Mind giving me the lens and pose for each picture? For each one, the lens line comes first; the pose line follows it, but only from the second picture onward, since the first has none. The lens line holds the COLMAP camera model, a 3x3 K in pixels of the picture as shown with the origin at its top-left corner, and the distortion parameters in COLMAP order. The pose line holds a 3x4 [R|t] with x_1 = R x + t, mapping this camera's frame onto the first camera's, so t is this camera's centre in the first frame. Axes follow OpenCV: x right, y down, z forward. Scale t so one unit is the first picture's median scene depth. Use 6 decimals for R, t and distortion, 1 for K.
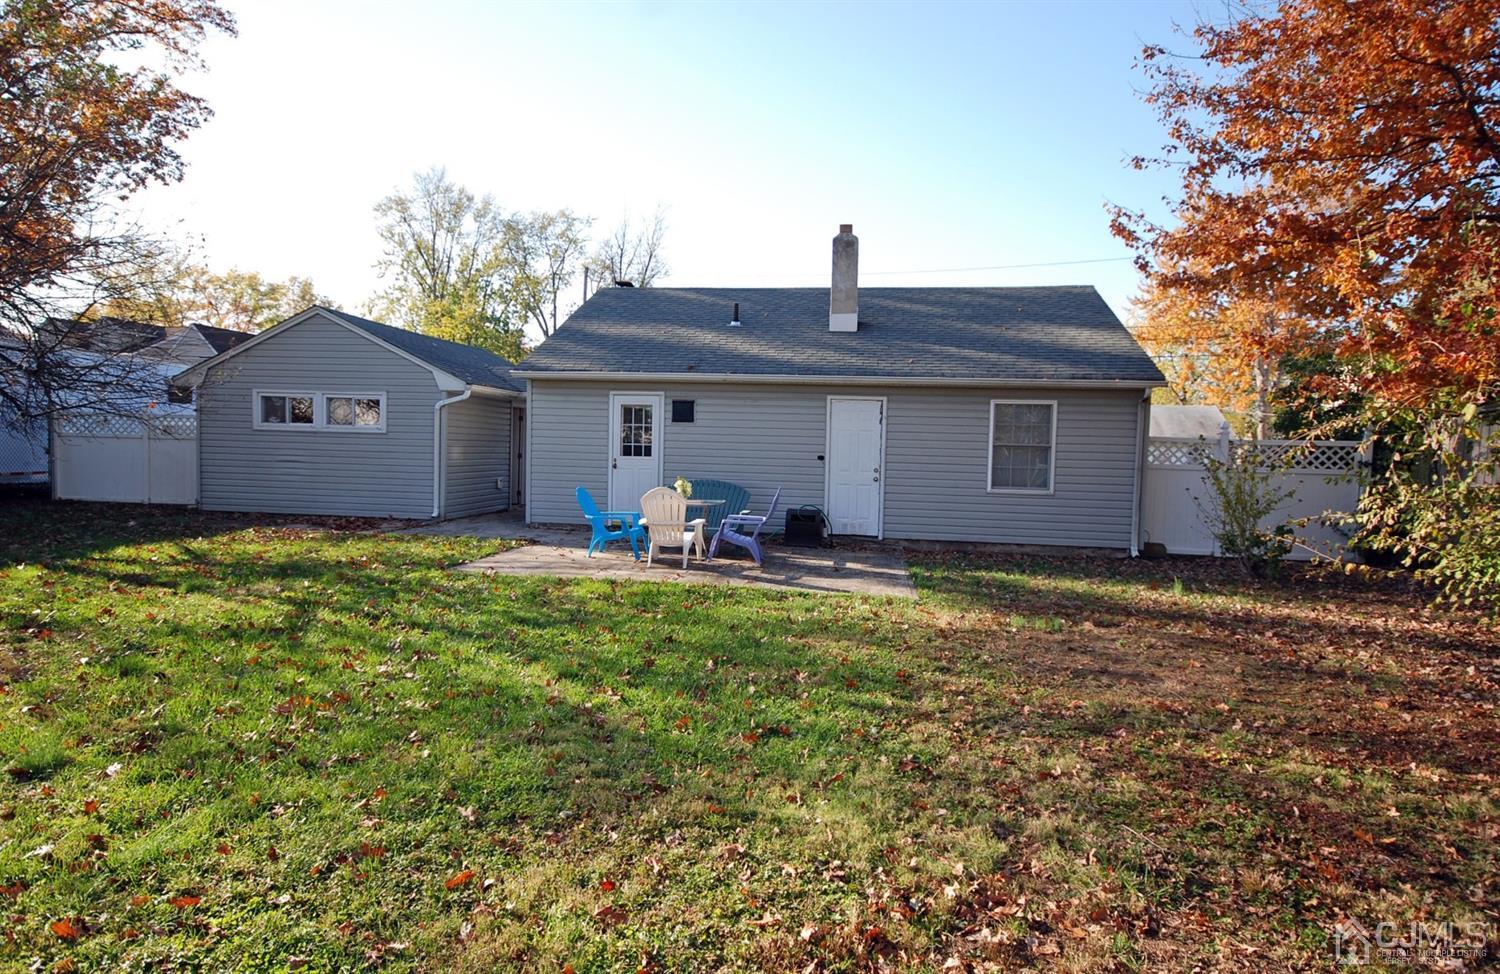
lens RADIAL K [[861.4, 0, 748.2], [0, 861.4, 490.5], [0, 0, 1]] dist [0.008596, 0.001152]
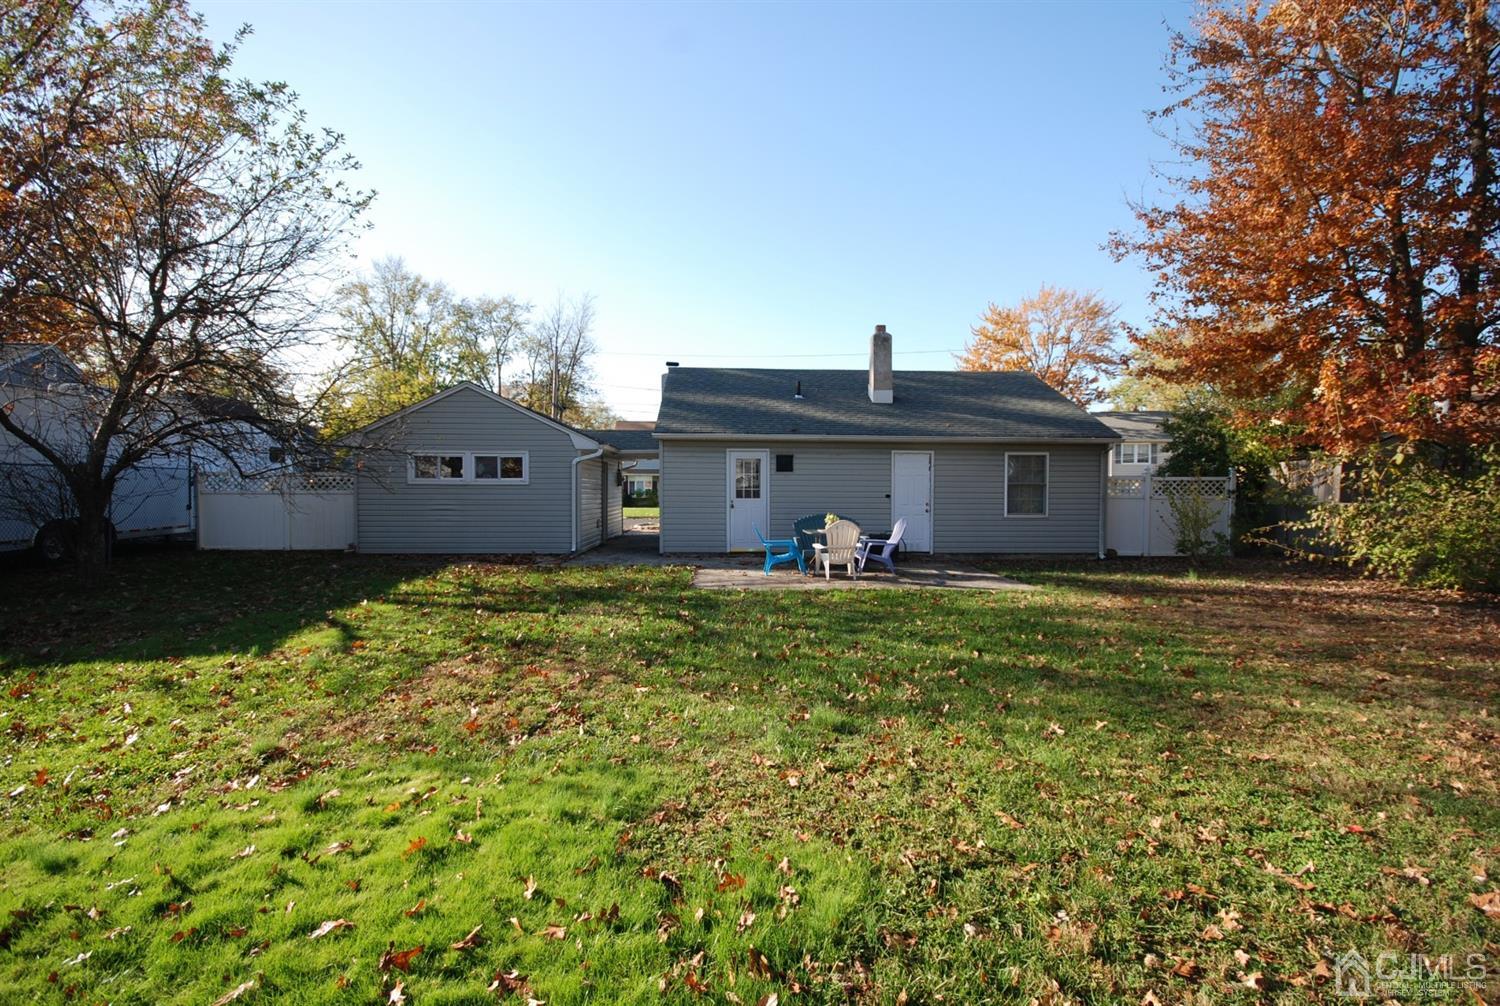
lens RADIAL K [[688.6, 0, 748.9], [0, 688.6, 507.9], [0, 0, 1]] dist [-0.000350, -0.002358]
pose [[0.980524, -0.026928, 0.194543, -0.314509], [0.031379, 0.999311, -0.019833, -0.004271], [-0.193875, 0.025552, 0.980693, -0.021873]]
